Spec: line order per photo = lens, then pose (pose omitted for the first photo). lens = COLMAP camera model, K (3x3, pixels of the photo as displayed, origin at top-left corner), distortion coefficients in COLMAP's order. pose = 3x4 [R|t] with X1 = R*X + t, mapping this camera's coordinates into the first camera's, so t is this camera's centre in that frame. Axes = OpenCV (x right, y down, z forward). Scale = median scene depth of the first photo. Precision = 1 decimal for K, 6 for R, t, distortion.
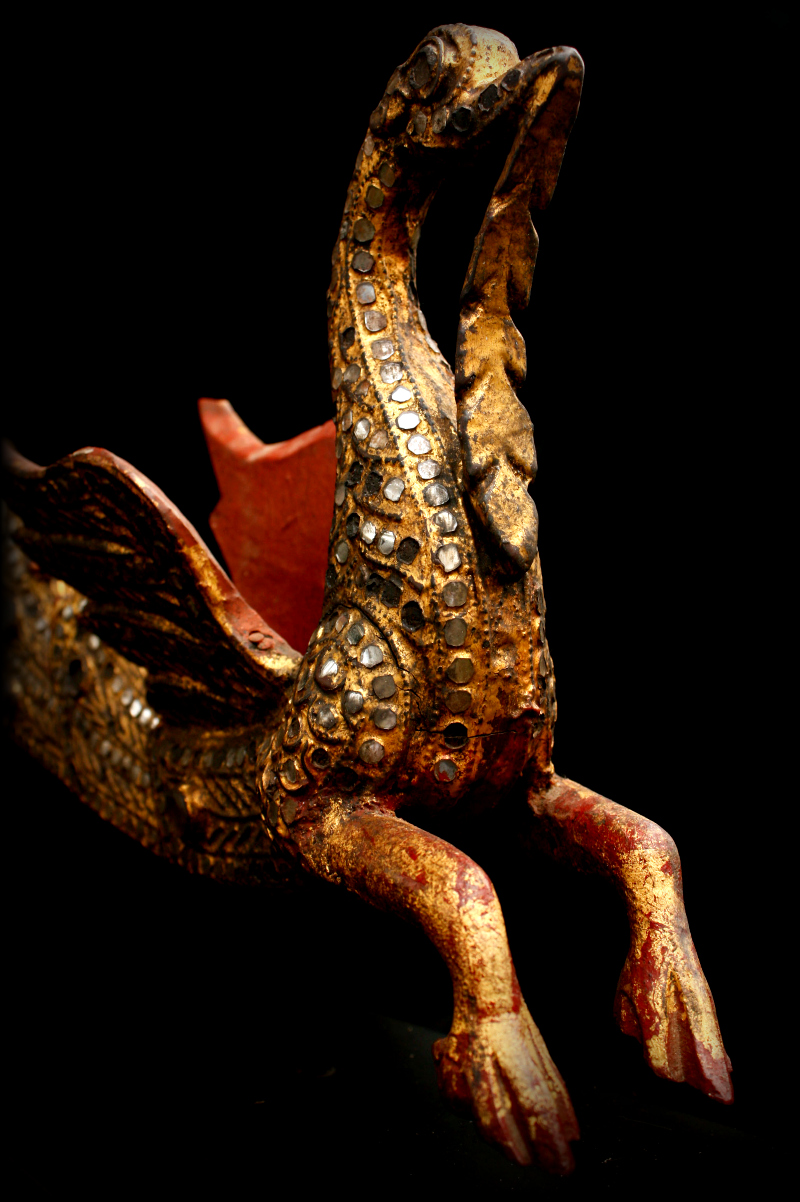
lens RADIAL K [[1420.7, 0, 400.2], [0, 1420.7, 604.2], [0, 0, 1]] dist [-0.157101, 0.000000]
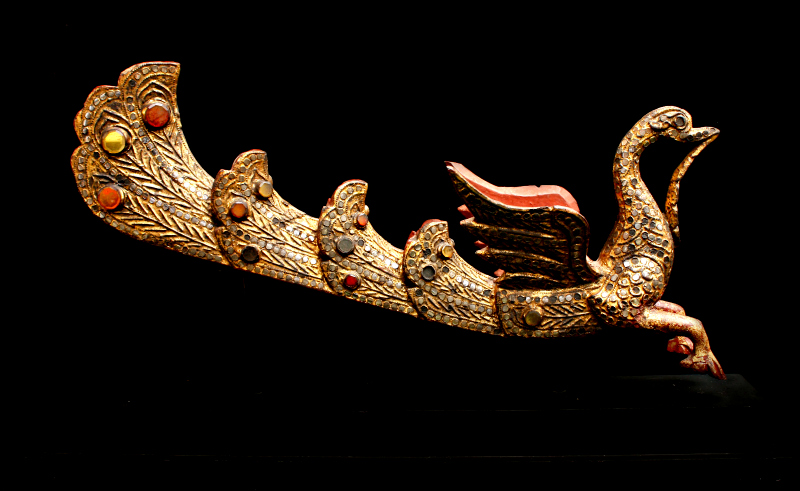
lens RADIAL K [[1008.3, 0, 399.9], [0, 1008.3, 245.4], [0, 0, 1]] dist [-0.157821, 0.000000]
pose [[0.563868, -0.078923, 0.822085, -2.622370], [-0.053117, 0.989897, 0.131466, -0.348246], [-0.824155, -0.117796, 0.553979, 0.068761]]
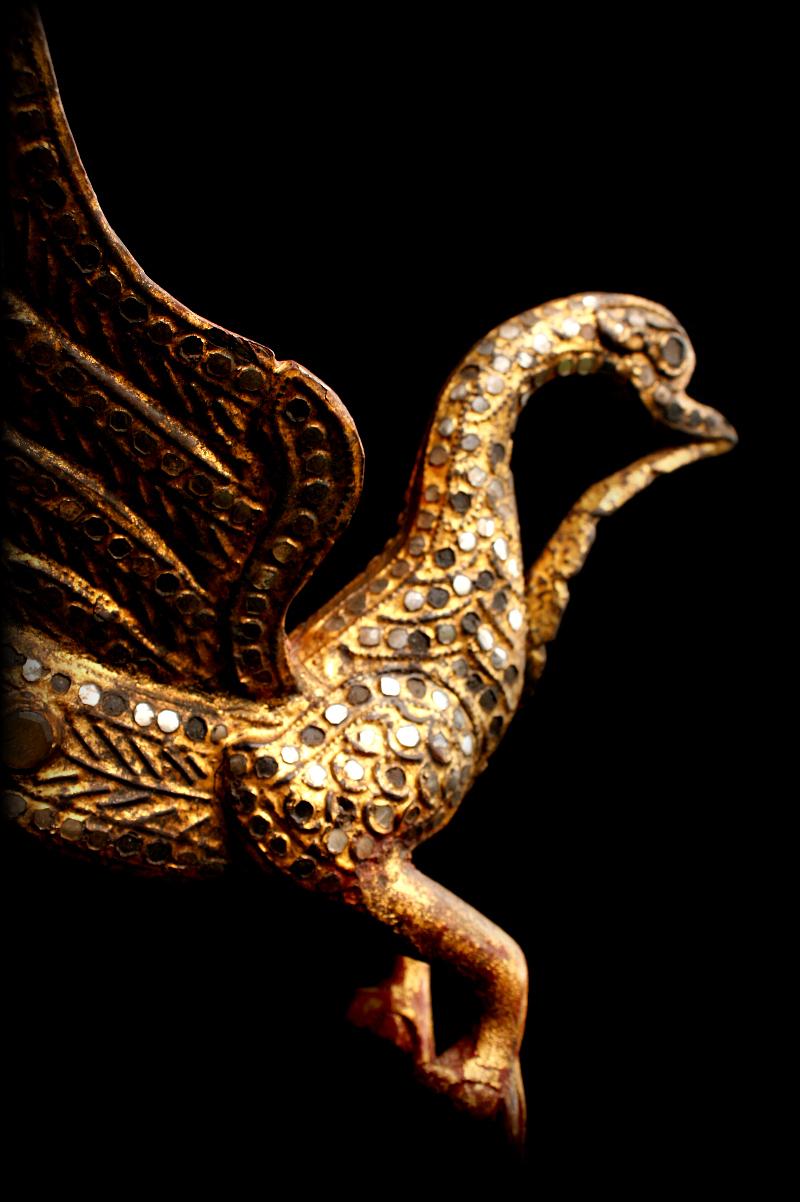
lens RADIAL K [[1476.6, 0, 402.9], [0, 1476.6, 598.5], [0, 0, 1]] dist [-0.088421, 0.000000]
pose [[0.063357, 0.229755, 0.971184, -1.224435], [-0.428897, 0.884958, -0.181376, 0.170867], [-0.901129, -0.405046, 0.154609, 0.889497]]
